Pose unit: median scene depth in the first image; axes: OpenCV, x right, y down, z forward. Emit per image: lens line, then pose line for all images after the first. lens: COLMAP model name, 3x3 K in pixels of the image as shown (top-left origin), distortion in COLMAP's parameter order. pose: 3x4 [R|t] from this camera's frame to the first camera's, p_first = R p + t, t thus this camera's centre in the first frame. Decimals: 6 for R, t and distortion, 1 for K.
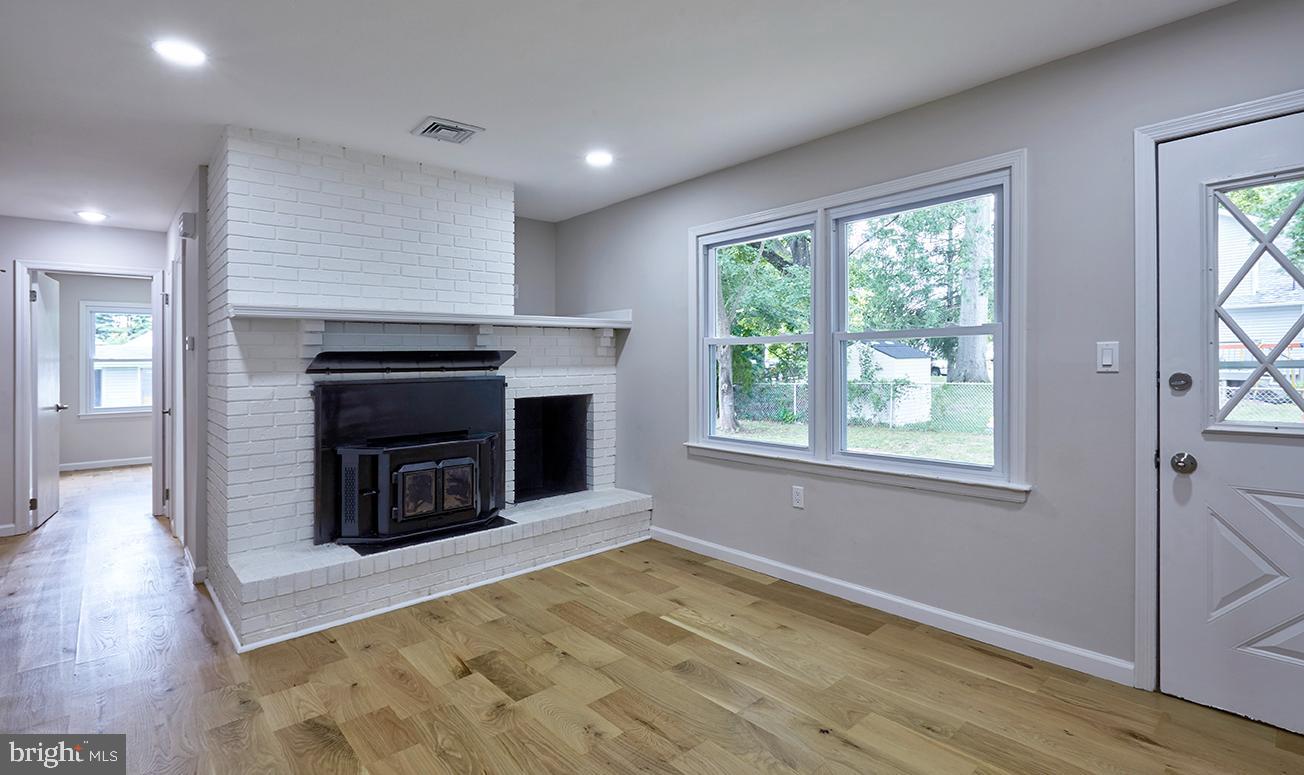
lens RADIAL K [[614.0, 0, 651.4], [0, 614.0, 364.1], [0, 0, 1]] dist [-0.000751, -0.000113]
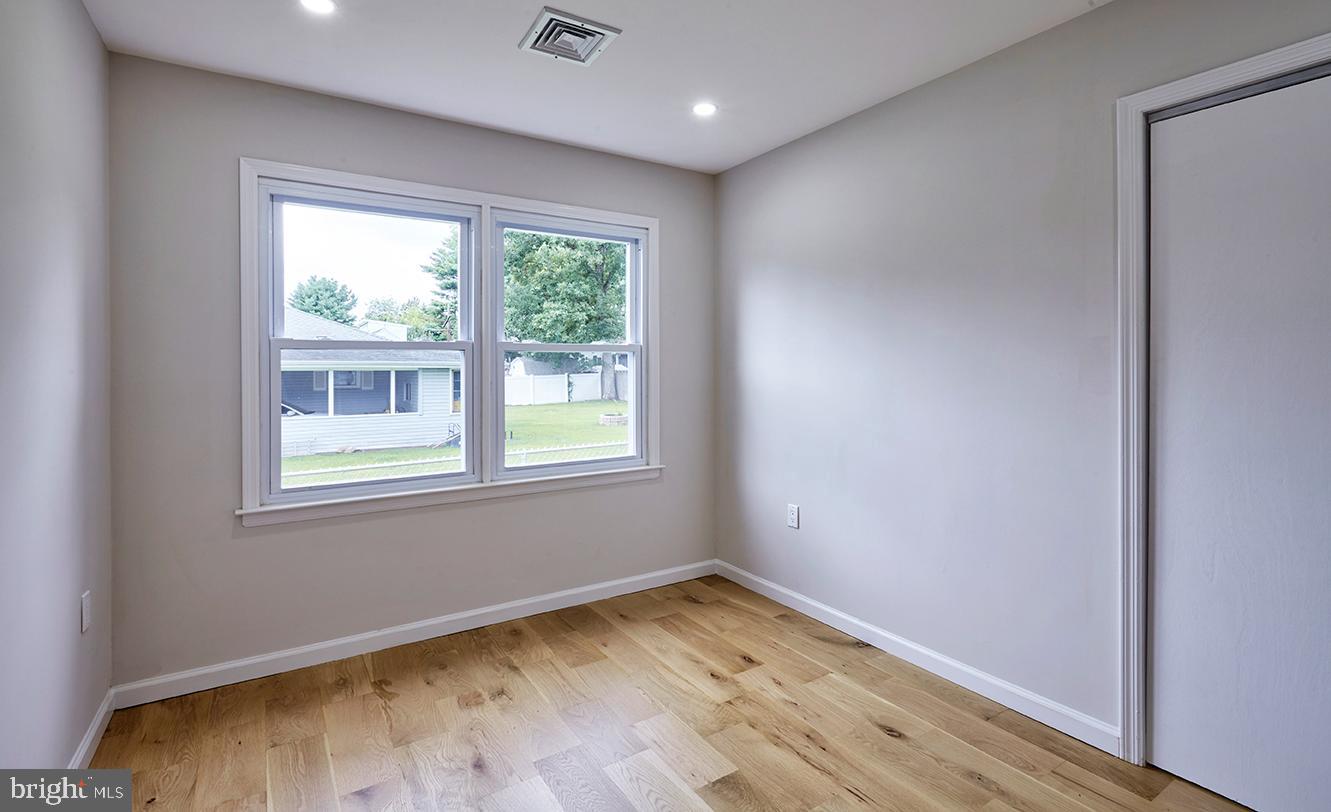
lens RADIAL K [[613.9, 0, 667.2], [0, 613.9, 367.9], [0, 0, 1]] dist [0.032166, -0.000497]
pose [[0.163848, 0.015187, 0.986369, -0.580626], [0.008834, 0.999819, -0.016862, 0.004695], [-0.986446, 0.011476, 0.163685, 0.592076]]
